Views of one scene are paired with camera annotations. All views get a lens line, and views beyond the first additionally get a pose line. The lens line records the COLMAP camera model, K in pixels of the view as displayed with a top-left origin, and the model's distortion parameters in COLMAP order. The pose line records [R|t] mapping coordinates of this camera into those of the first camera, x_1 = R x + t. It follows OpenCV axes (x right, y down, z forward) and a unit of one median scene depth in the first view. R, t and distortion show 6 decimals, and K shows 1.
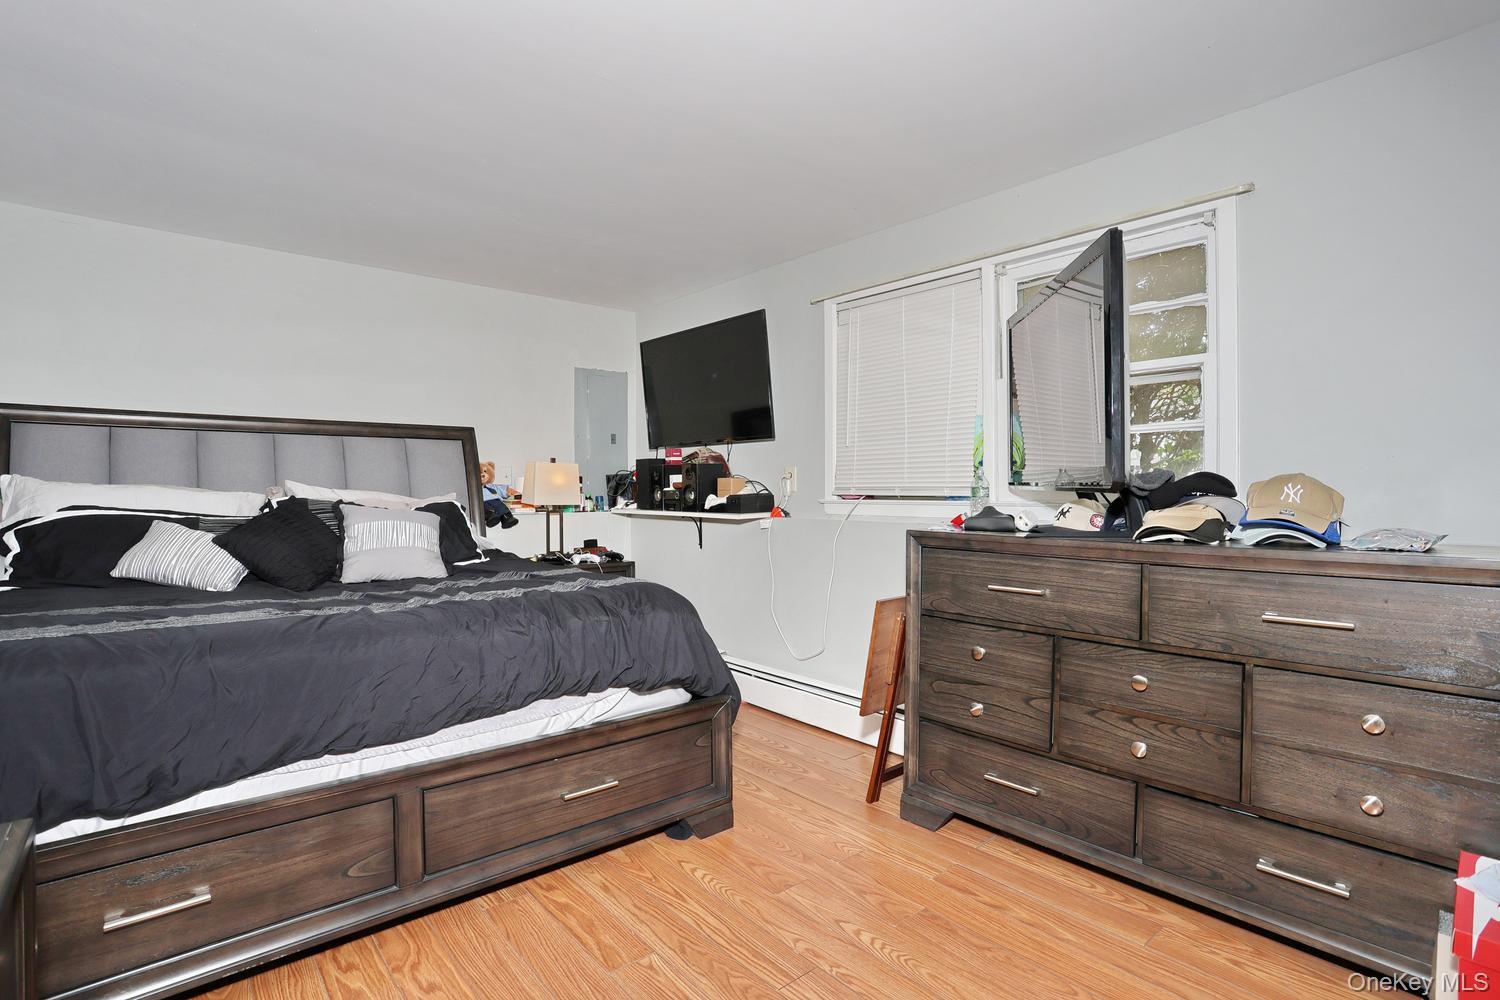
lens RADIAL K [[740.1, 0, 755.1], [0, 740.1, 497.8], [0, 0, 1]] dist [-0.057235, 0.046807]
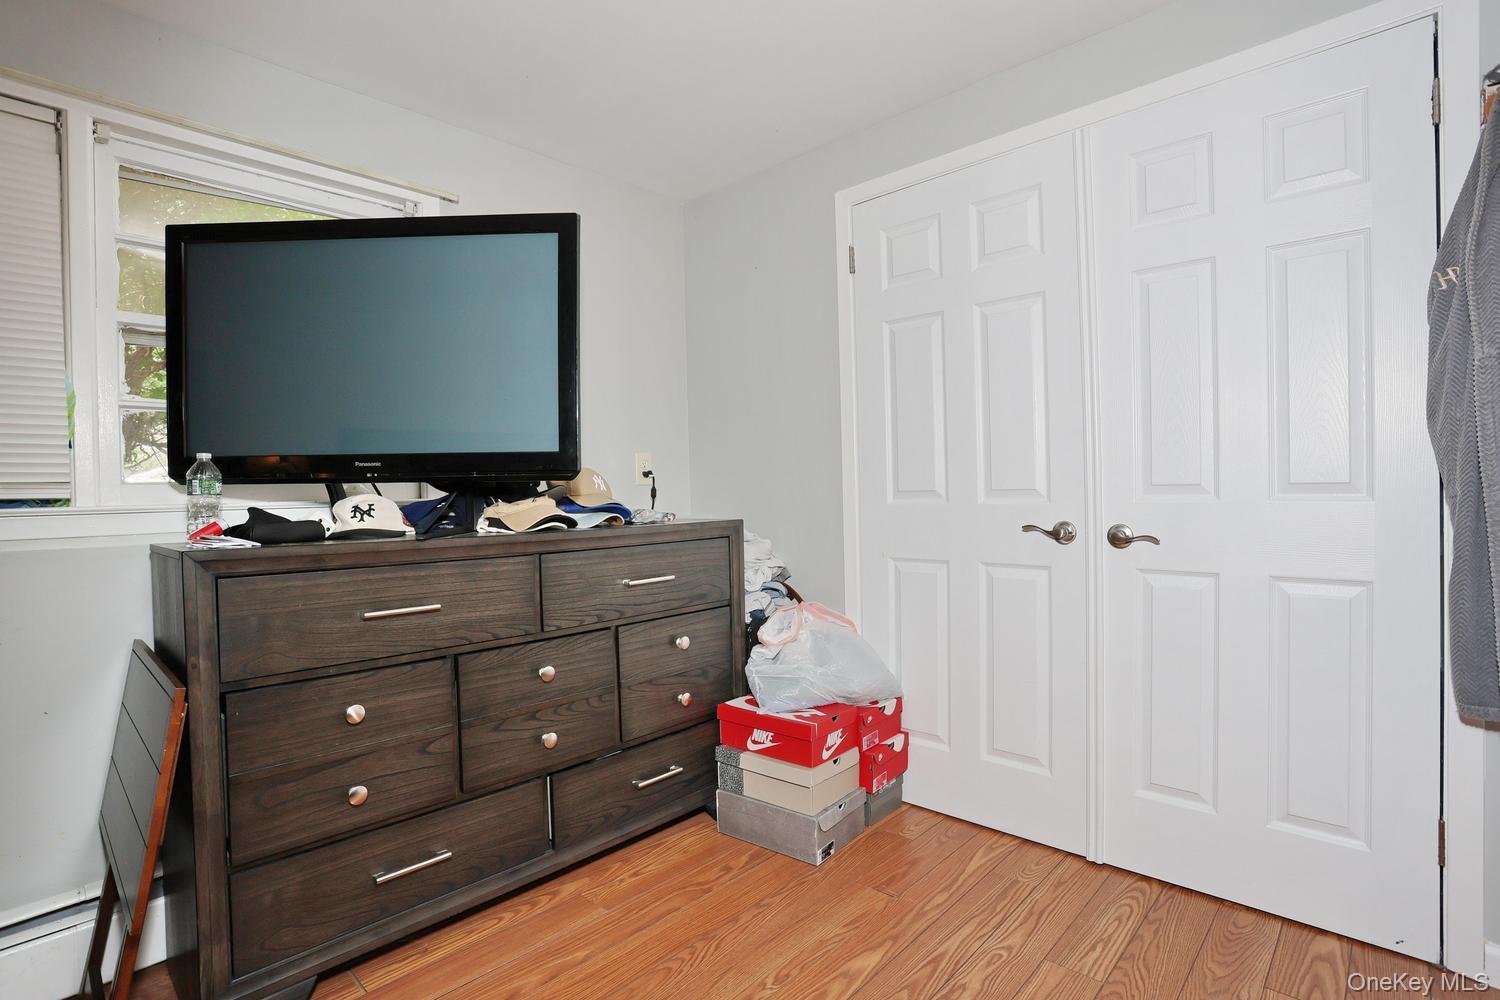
lens RADIAL K [[740.1, 0, 755.1], [0, 740.1, 497.8], [0, 0, 1]] dist [-0.057235, 0.046807]
pose [[-0.085637, -0.009644, 0.996280, -0.465680], [0.028349, 0.999525, 0.012113, 0.010041], [-0.995923, 0.029281, -0.085323, 0.758182]]
